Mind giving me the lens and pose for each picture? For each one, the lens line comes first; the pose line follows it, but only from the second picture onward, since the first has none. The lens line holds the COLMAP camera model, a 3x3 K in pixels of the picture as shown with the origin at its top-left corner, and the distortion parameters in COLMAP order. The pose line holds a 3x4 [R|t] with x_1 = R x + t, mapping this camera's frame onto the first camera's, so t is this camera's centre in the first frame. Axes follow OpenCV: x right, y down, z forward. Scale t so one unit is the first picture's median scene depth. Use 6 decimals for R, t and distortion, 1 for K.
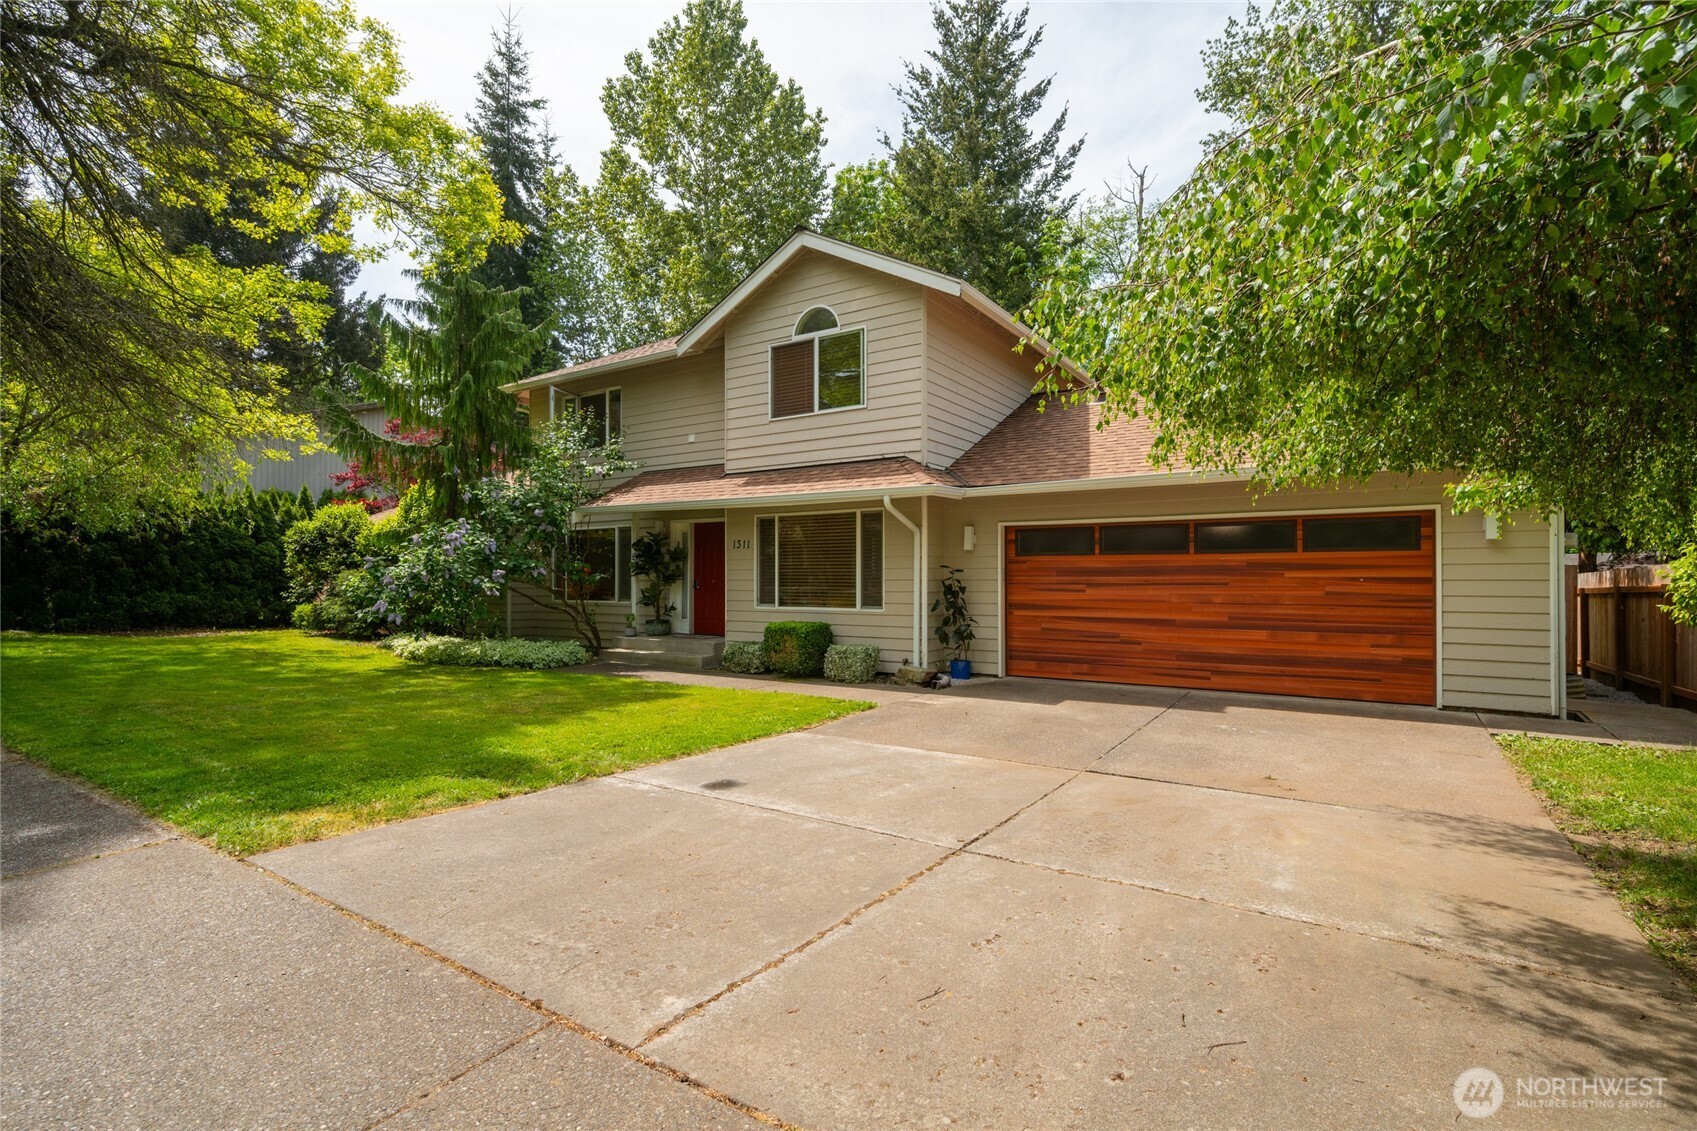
lens RADIAL K [[769.6, 0, 853.1], [0, 769.6, 569.6], [0, 0, 1]] dist [-0.001264, -0.000030]
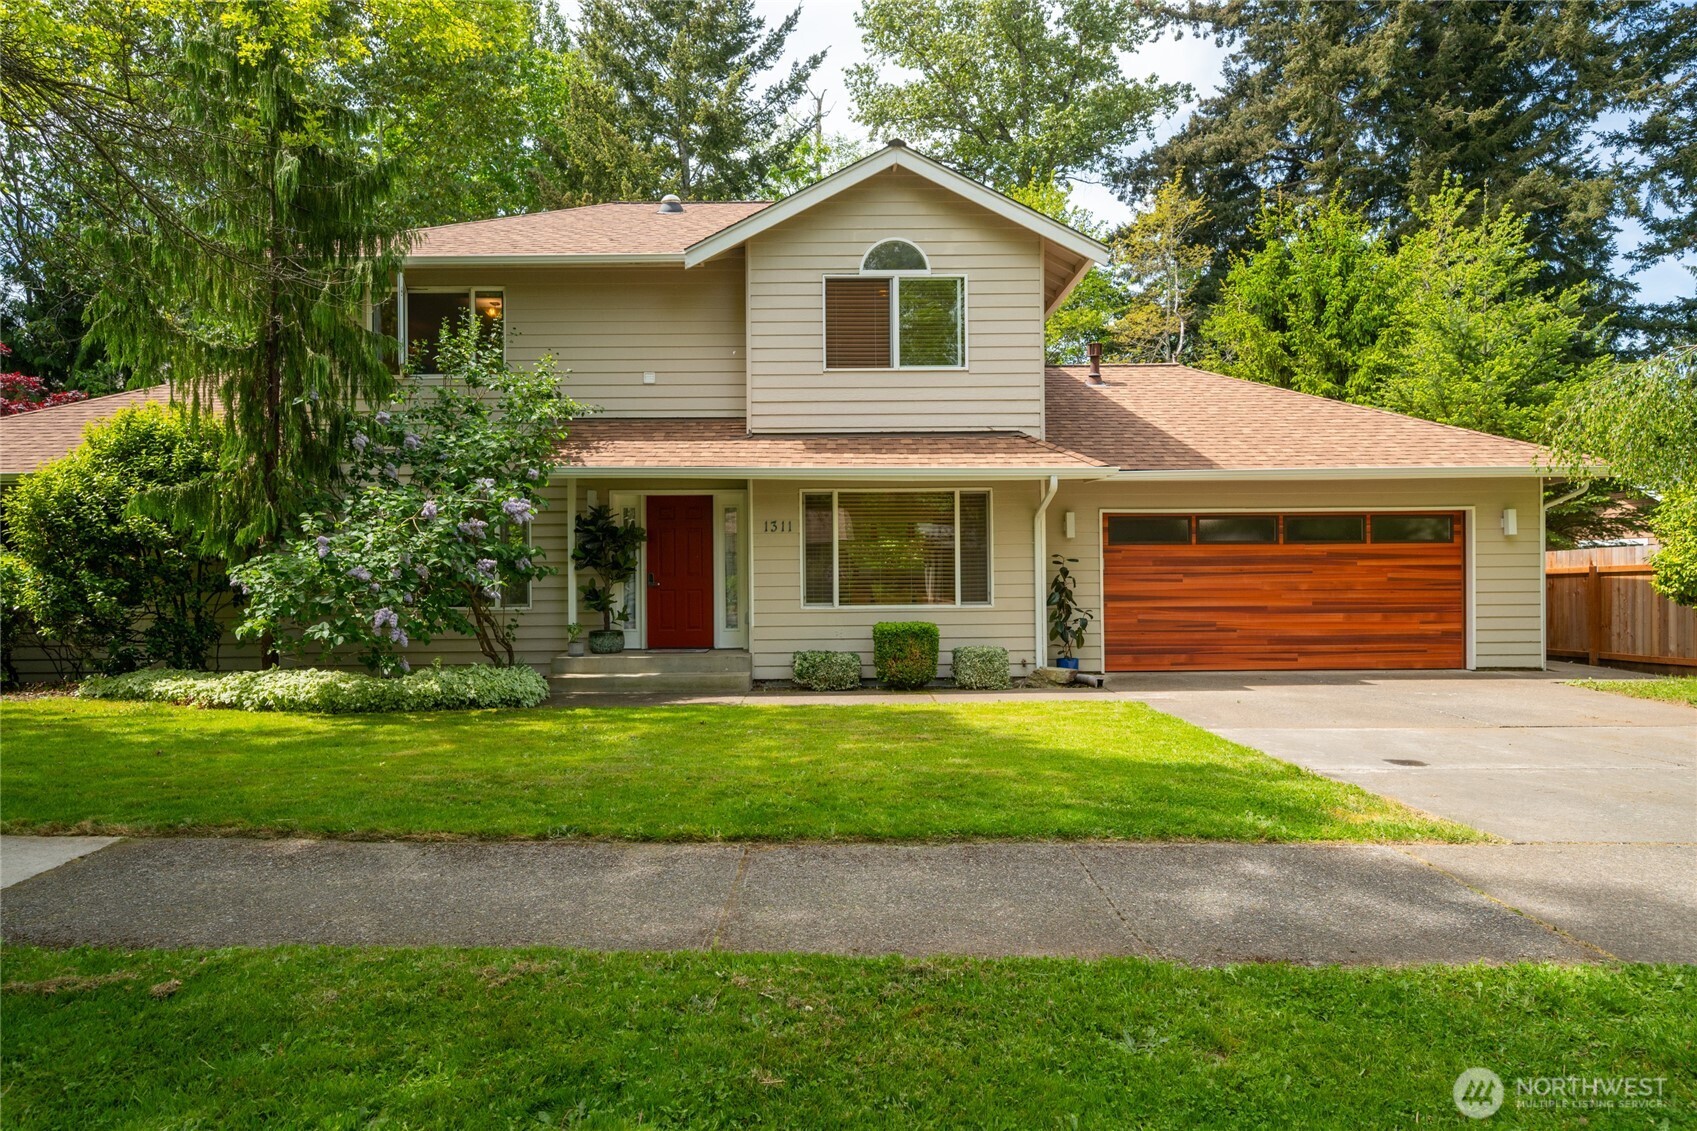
lens RADIAL K [[1030.9, 0, 848.5], [0, 1030.9, 565.5], [0, 0, 1]] dist [-0.000452, -0.000479]
pose [[0.838191, -0.000650, 0.545376, -0.746555], [0.001465, 0.999998, -0.001059, 0.008504], [-0.545374, 0.001687, 0.838191, 0.112411]]
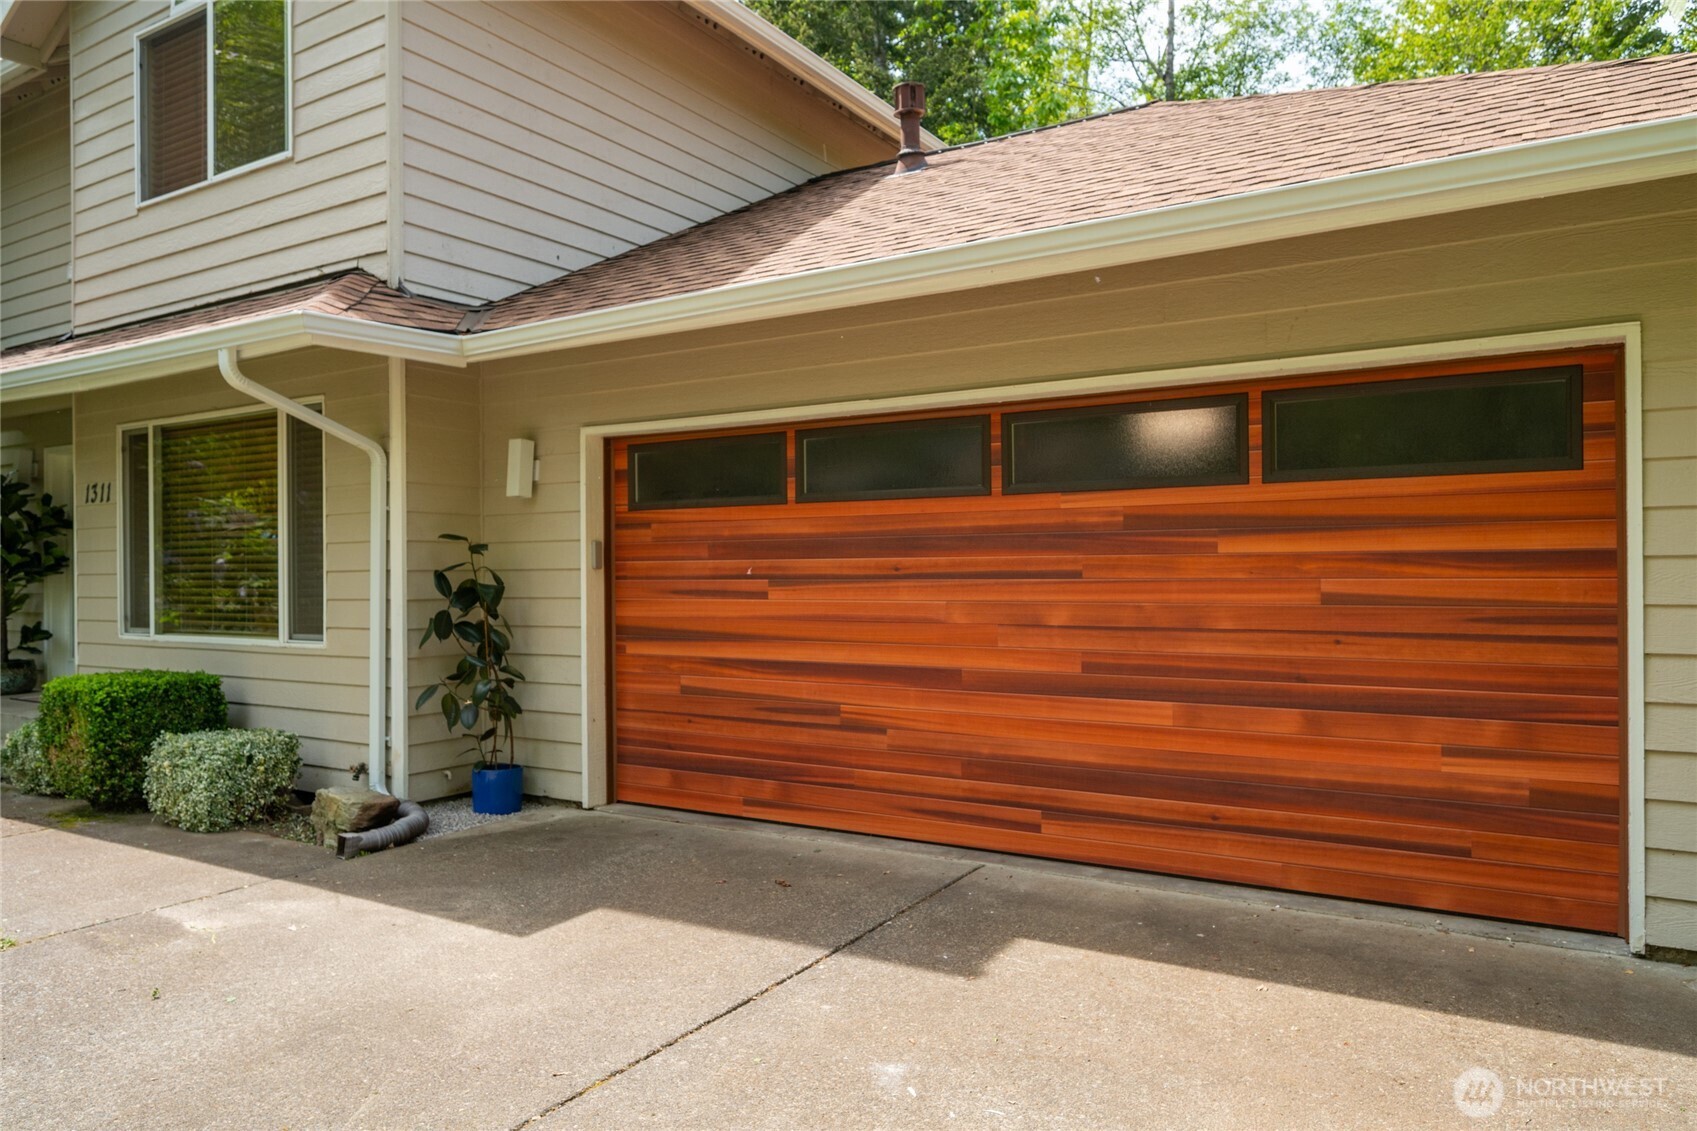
lens RADIAL K [[1131.3, 0, 848.5], [0, 1131.3, 565.5], [0, 0, 1]] dist [-0.000062, 0.000905]
pose [[0.999811, -0.006203, 0.018440, 0.315551], [0.006121, 0.999971, 0.004523, 0.009639], [-0.018468, -0.004409, 0.999820, 0.395385]]
